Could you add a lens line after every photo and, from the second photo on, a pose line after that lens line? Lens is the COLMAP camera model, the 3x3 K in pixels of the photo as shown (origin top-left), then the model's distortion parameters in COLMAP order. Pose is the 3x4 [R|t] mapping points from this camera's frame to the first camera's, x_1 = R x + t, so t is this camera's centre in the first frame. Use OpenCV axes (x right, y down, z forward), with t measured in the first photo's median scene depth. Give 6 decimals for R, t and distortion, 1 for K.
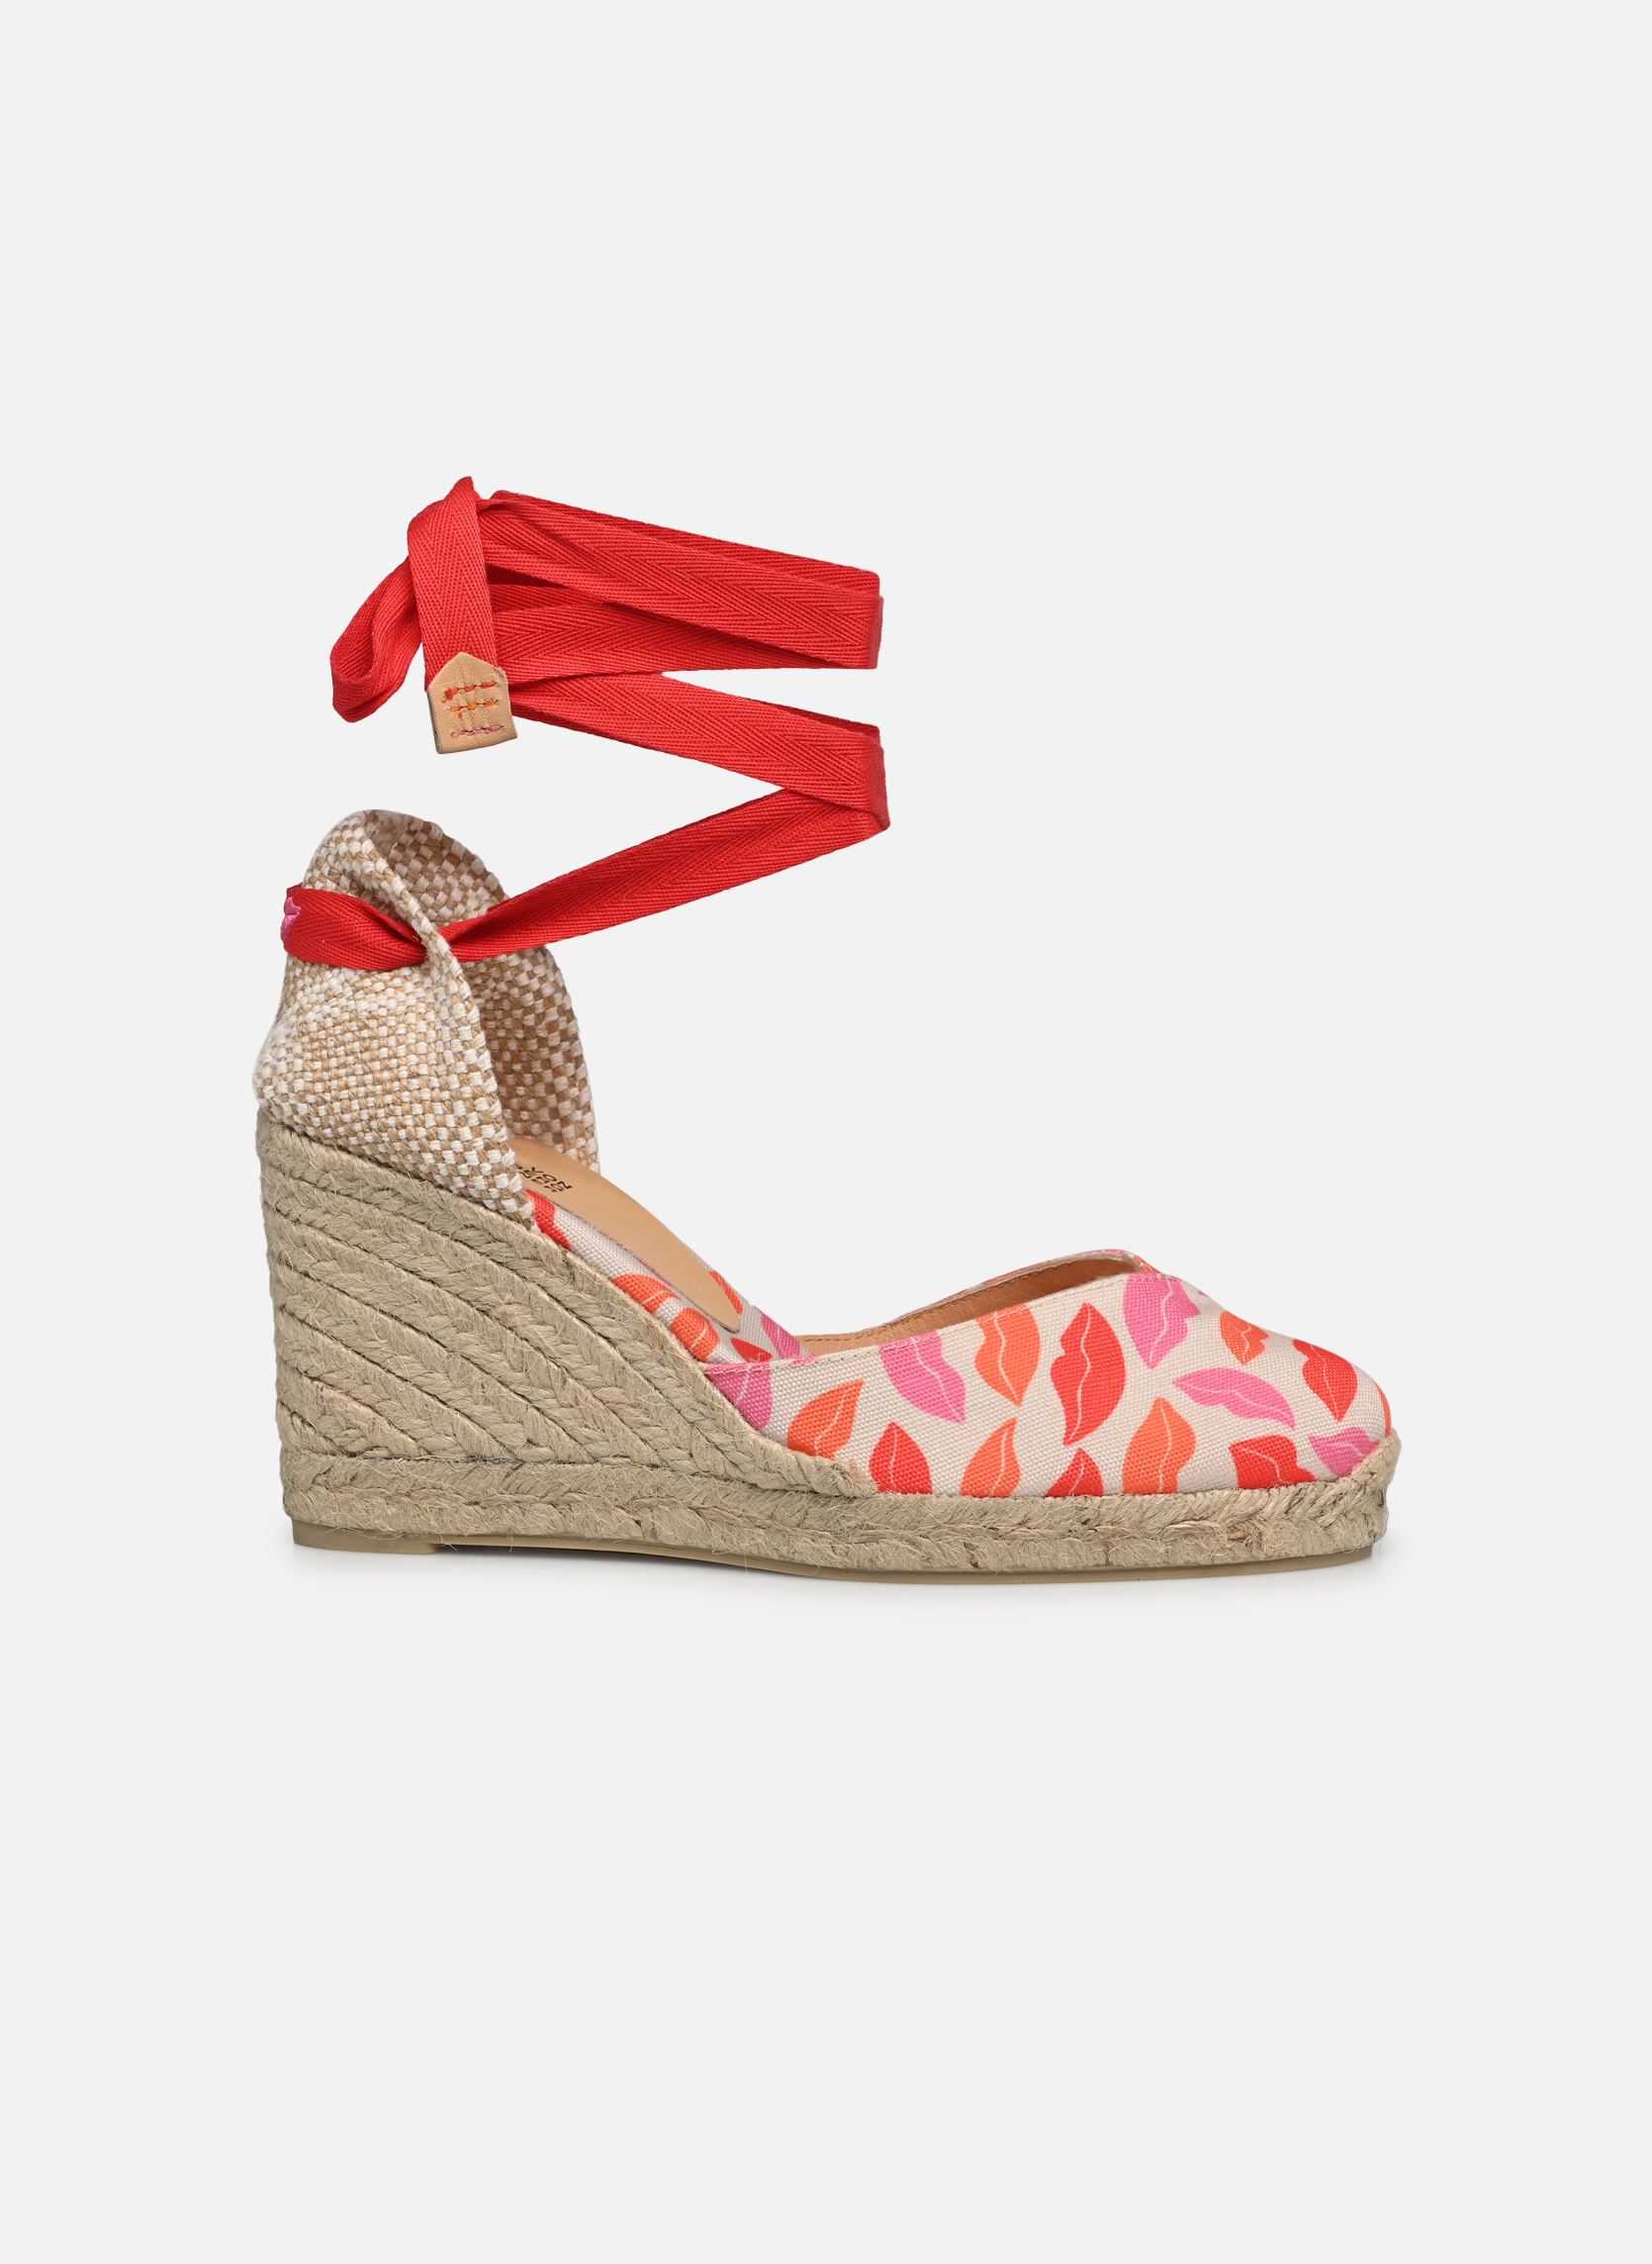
lens RADIAL K [[7930.7, 0, 825.5], [0, 7930.7, 1129.4], [0, 0, 1]] dist [-0.458623, 0.000000]
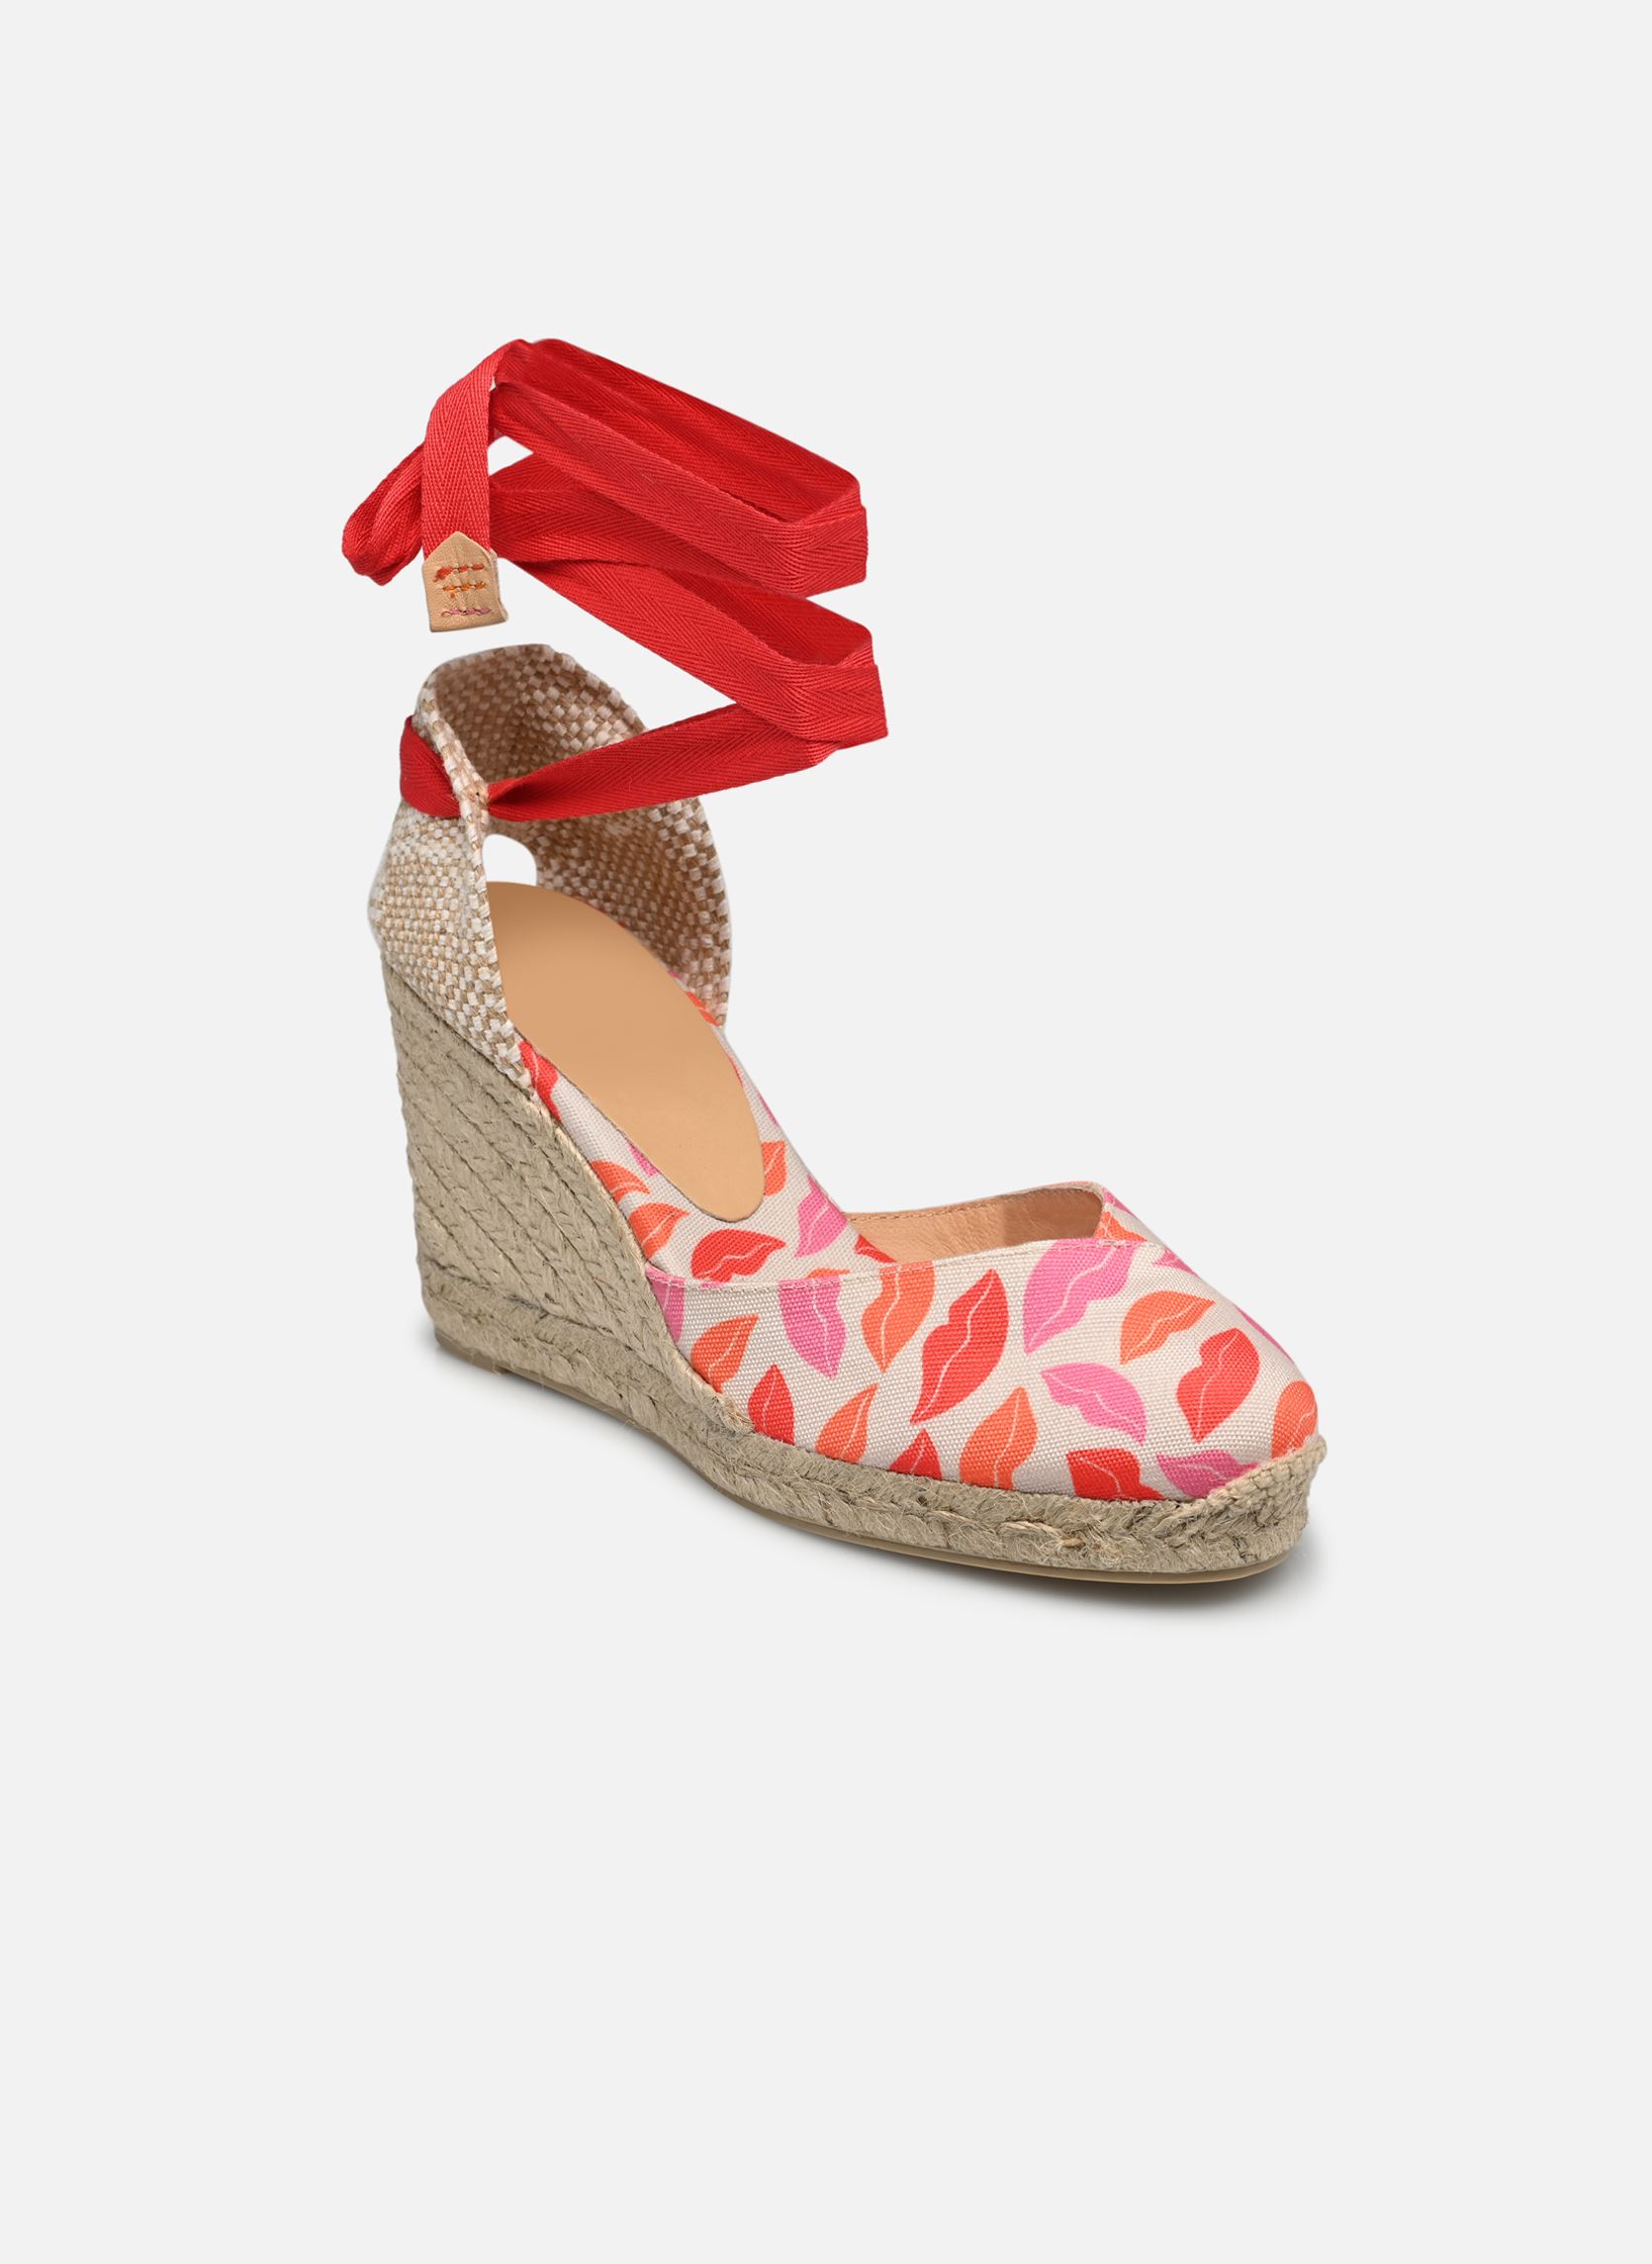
lens RADIAL K [[7930.7, 0, 825.9], [0, 7930.7, 1132.3], [0, 0, 1]] dist [-0.458623, 0.000000]
pose [[0.768788, 0.184081, -0.612437, 0.605622], [-0.014070, 0.962313, 0.271581, -0.255886], [0.639349, -0.200171, 0.742405, 0.278769]]
